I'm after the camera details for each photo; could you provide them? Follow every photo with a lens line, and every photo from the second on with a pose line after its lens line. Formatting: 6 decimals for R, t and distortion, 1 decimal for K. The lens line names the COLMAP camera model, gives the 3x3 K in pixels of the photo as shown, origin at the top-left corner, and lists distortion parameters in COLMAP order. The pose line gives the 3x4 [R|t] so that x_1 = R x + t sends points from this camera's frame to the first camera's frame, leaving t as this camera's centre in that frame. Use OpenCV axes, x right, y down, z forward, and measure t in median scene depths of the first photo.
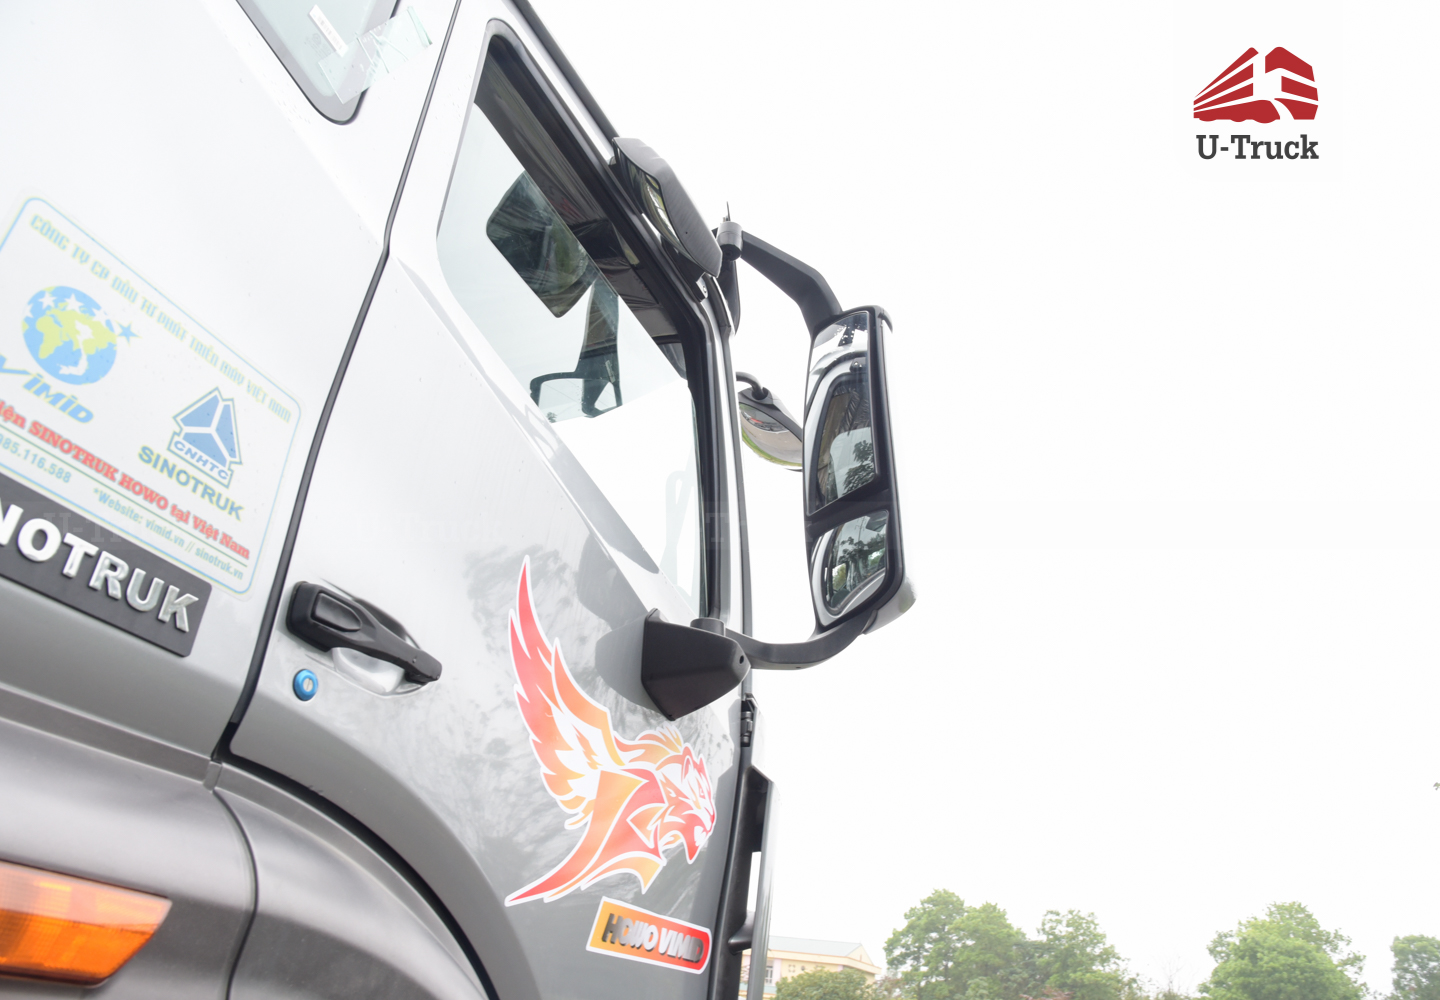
lens RADIAL K [[1006.2, 0, 721.4], [0, 1006.2, 517.7], [0, 0, 1]] dist [-0.036886, 0.000757]
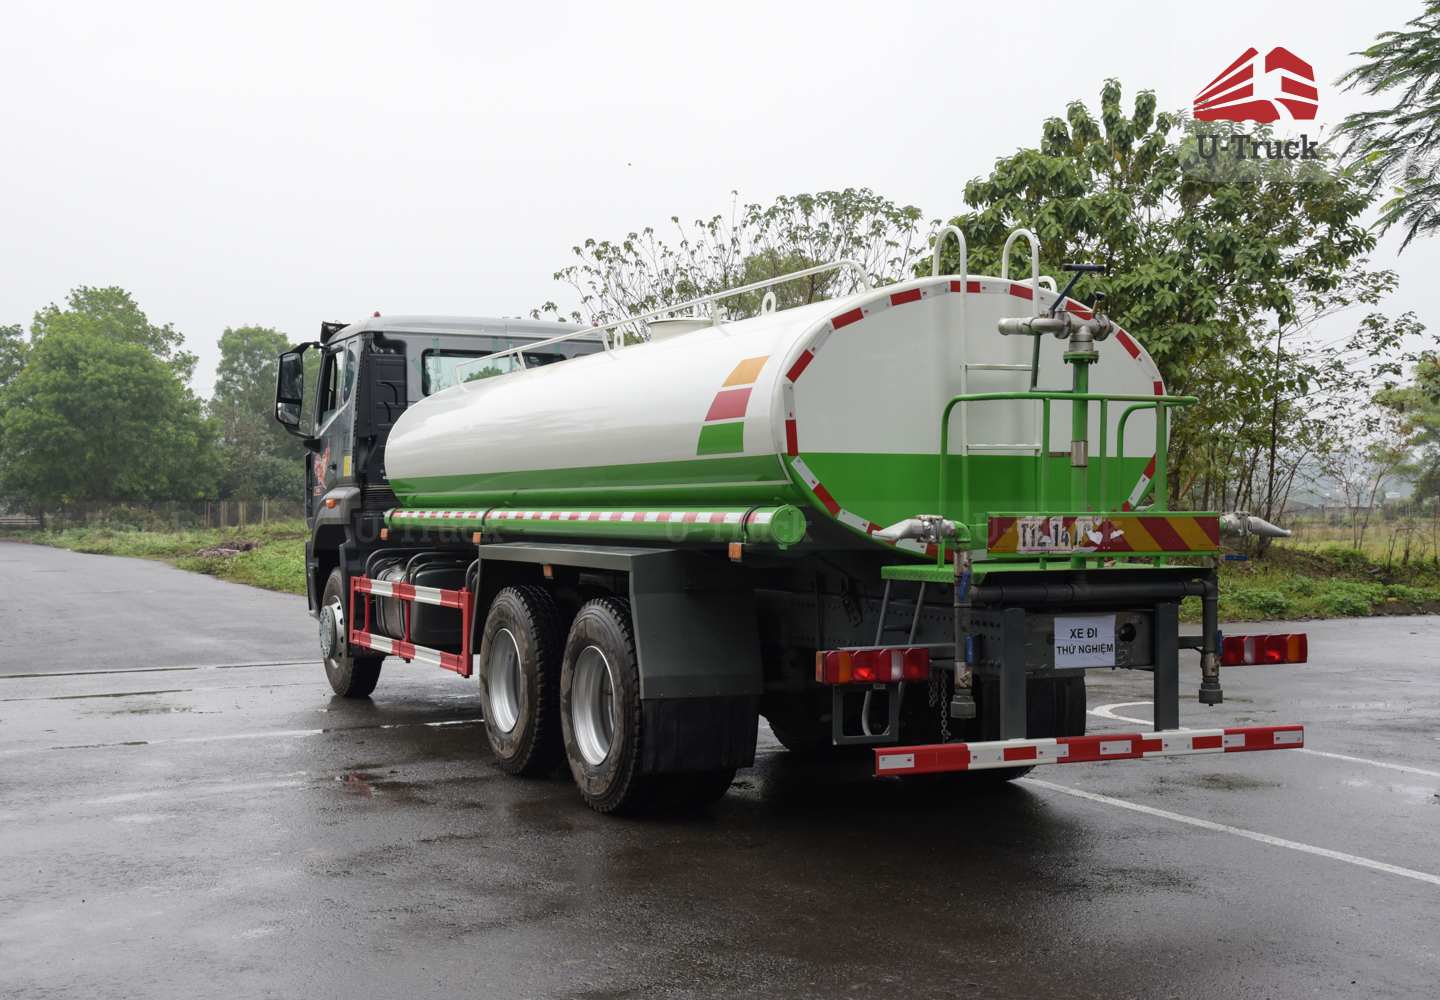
lens RADIAL K [[1746.9, 0, 720.0], [0, 1746.9, 500.0], [0, 0, 1]] dist [0.118322, 0.018304]
pose [[0.643846, -0.111205, 0.757031, -0.375671], [-0.271700, 0.891678, 0.362062, -0.176409], [-0.715291, -0.438797, 0.543889, -0.247773]]
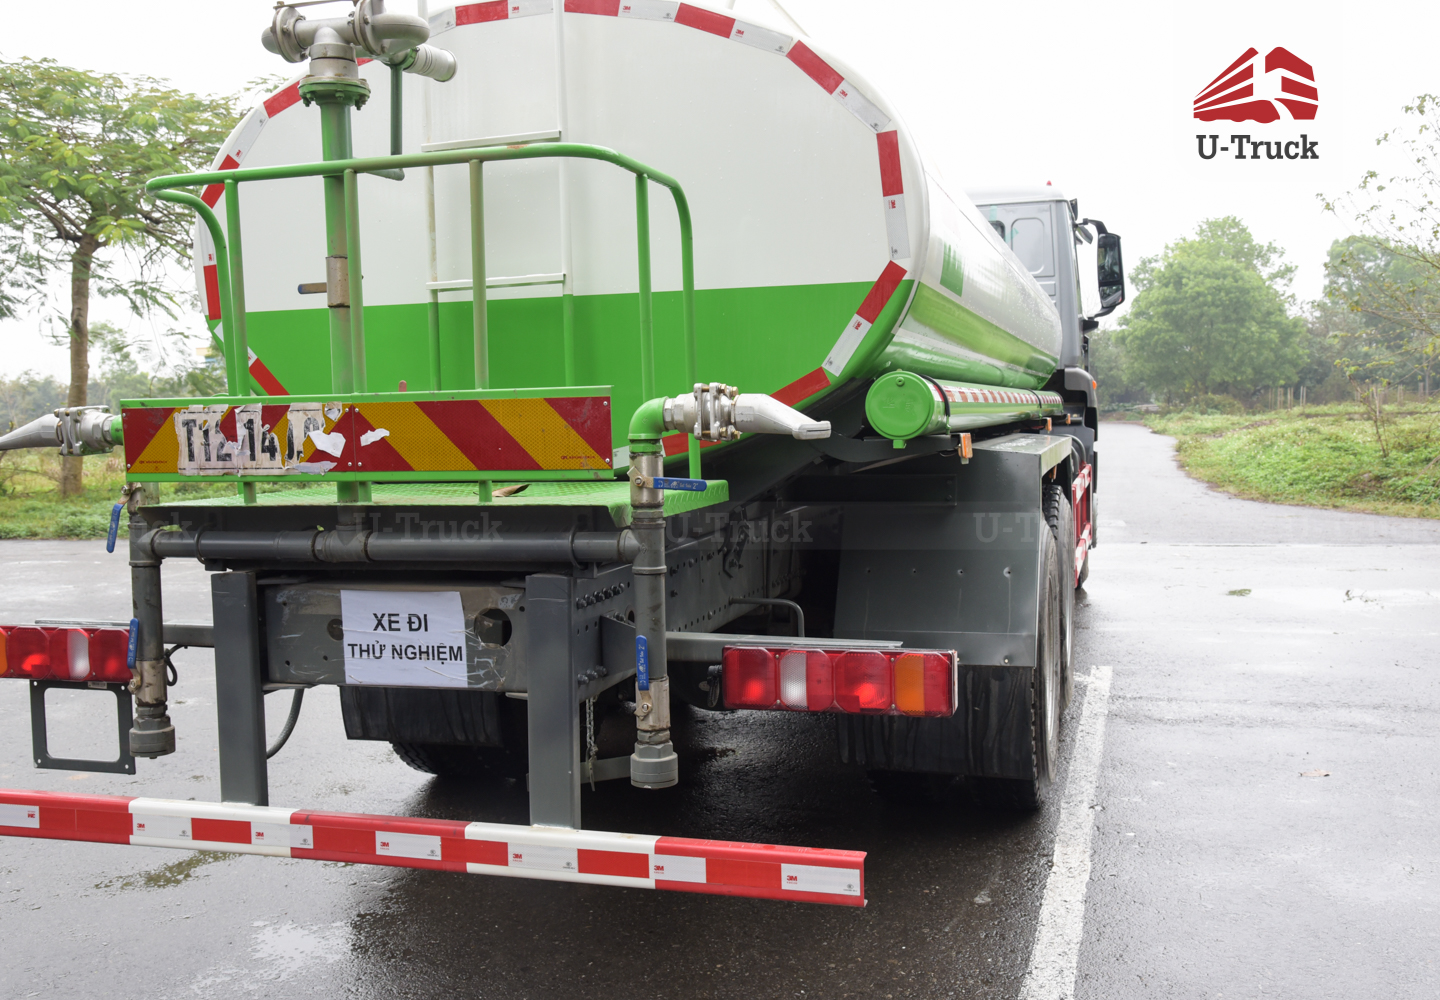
lens RADIAL K [[1360.5, 0, 720.0], [0, 1360.5, 500.0], [0, 0, 1]] dist [-0.005500, 0.107374]
pose [[0.982368, -0.145483, 0.117422, -0.138619], [0.065546, 0.856209, 0.512455, -0.141685], [-0.175091, -0.495723, 0.850648, -0.244418]]
